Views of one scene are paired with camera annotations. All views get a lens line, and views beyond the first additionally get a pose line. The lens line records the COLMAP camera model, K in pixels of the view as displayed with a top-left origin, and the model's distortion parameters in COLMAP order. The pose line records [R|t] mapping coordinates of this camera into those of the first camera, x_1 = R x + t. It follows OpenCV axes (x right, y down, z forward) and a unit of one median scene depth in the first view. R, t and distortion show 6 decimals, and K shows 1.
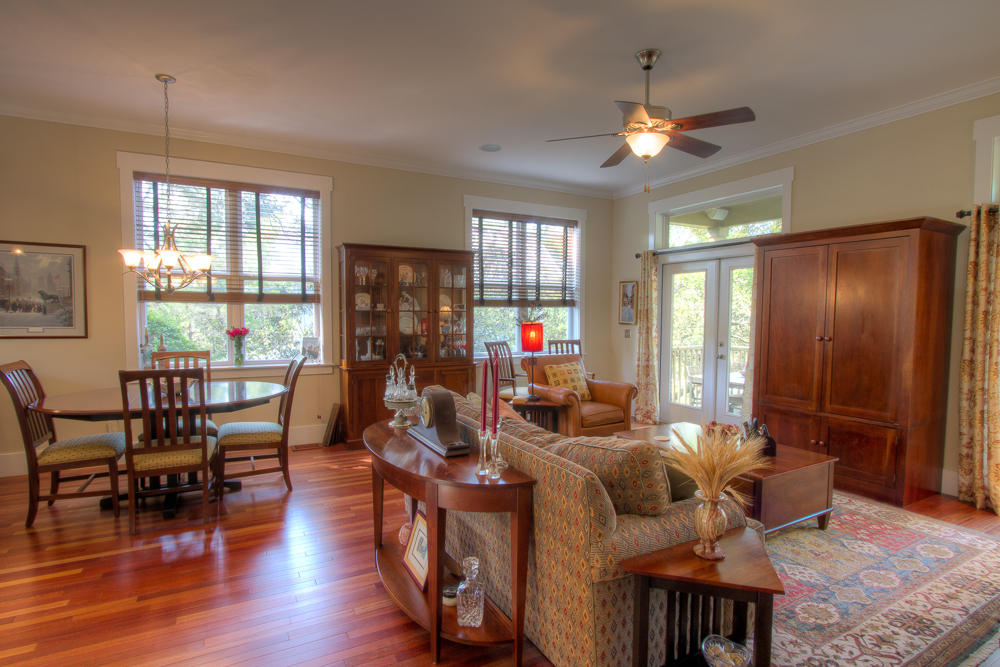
lens RADIAL K [[509.6, 0, 497.7], [0, 509.6, 340.9], [0, 0, 1]] dist [-0.001124, 0.000181]
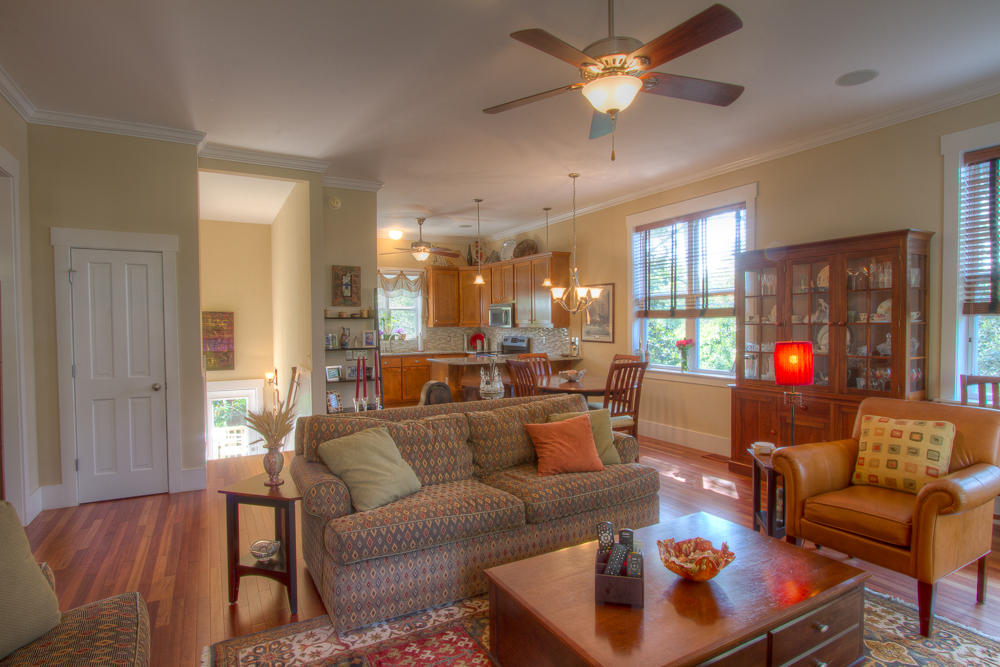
lens RADIAL K [[525.6, 0, 502.0], [0, 525.6, 338.6], [0, 0, 1]] dist [-0.003408, 0.000038]
pose [[0.047185, 0.020842, -0.998669, 0.662064], [-0.050940, 0.998532, 0.018433, -0.027596], [0.997586, 0.050003, 0.048178, 0.523206]]
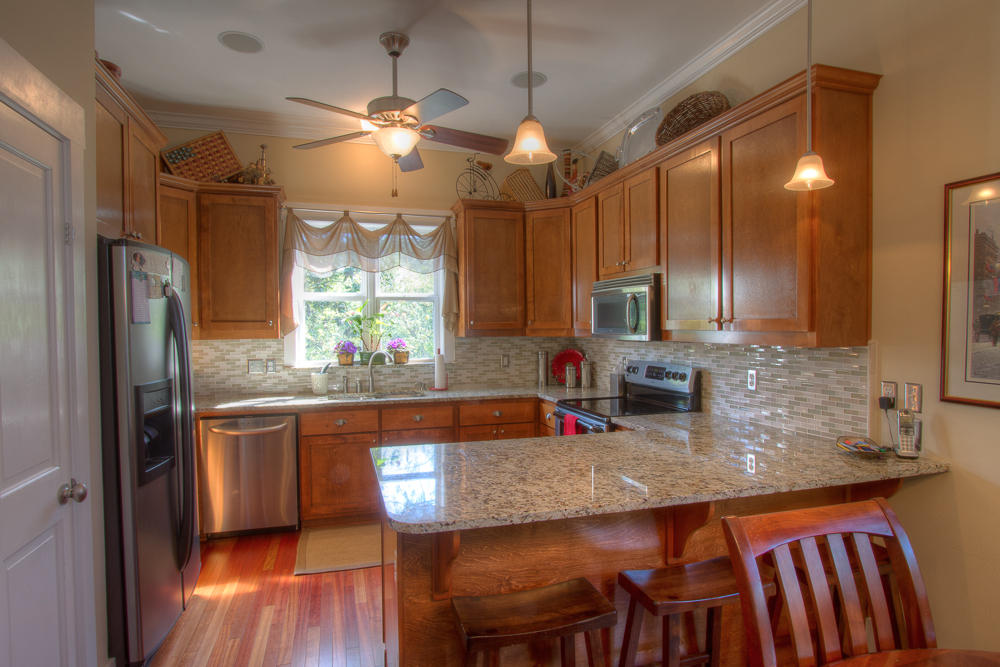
lens RADIAL K [[540.3, 0, 502.7], [0, 540.3, 344.2], [0, 0, 1]] dist [-0.031566, 0.000634]
pose [[-0.160805, 0.024852, -0.986673, -0.384305], [-0.053058, 0.998020, 0.033785, -0.042195], [0.985559, 0.057784, -0.159168, 0.563527]]
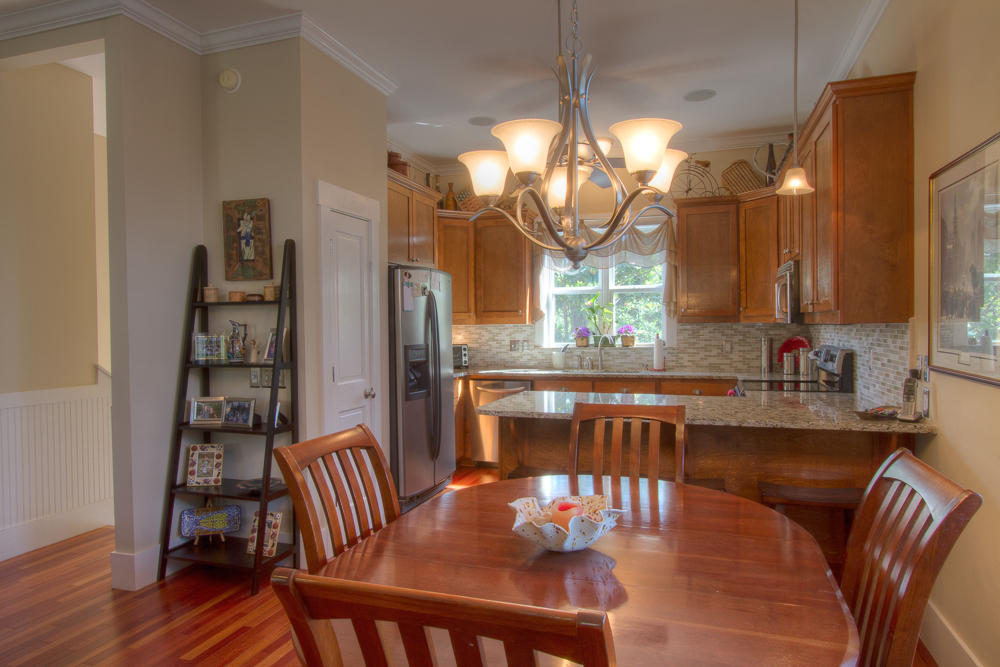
lens RADIAL K [[634.5, 0, 500.0], [0, 634.5, 333.5], [0, 0, 1]] dist [-0.003276, -0.000622]
pose [[-0.703280, 0.008306, -0.710865, -0.208018], [-0.038148, 0.998050, 0.049403, -0.046500], [0.709889, 0.061863, -0.701591, 0.931111]]
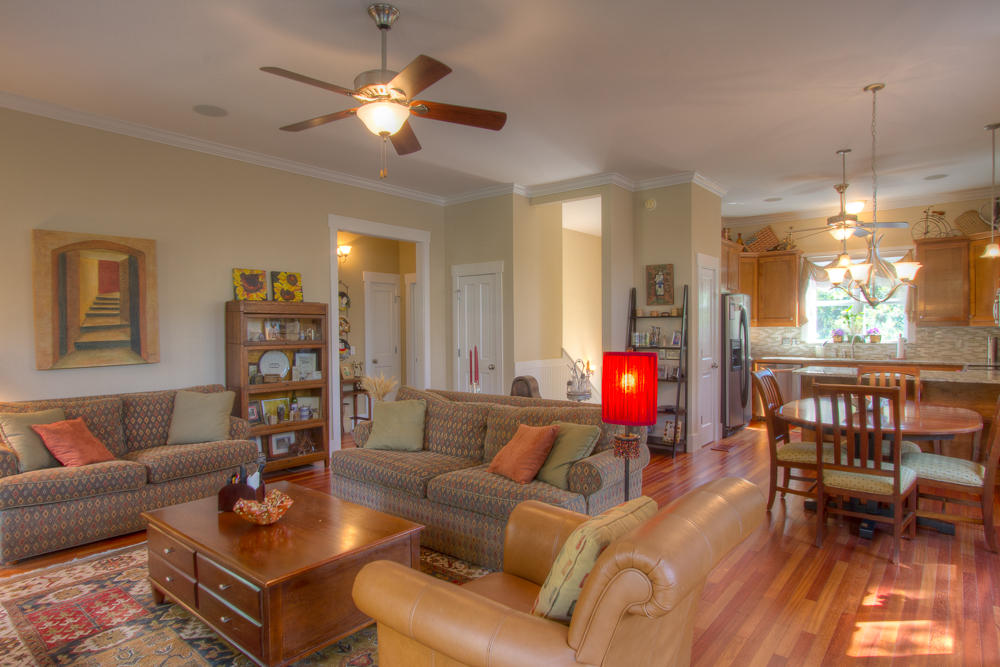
lens RADIAL K [[560.0, 0, 500.5], [0, 560.0, 338.7], [0, 0, 1]] dist [-0.018233, 0.001789]
pose [[-0.912132, 0.008284, -0.409813, 0.311985], [-0.022457, 0.997284, 0.070141, -0.065046], [0.409281, 0.073181, -0.909469, 1.215290]]
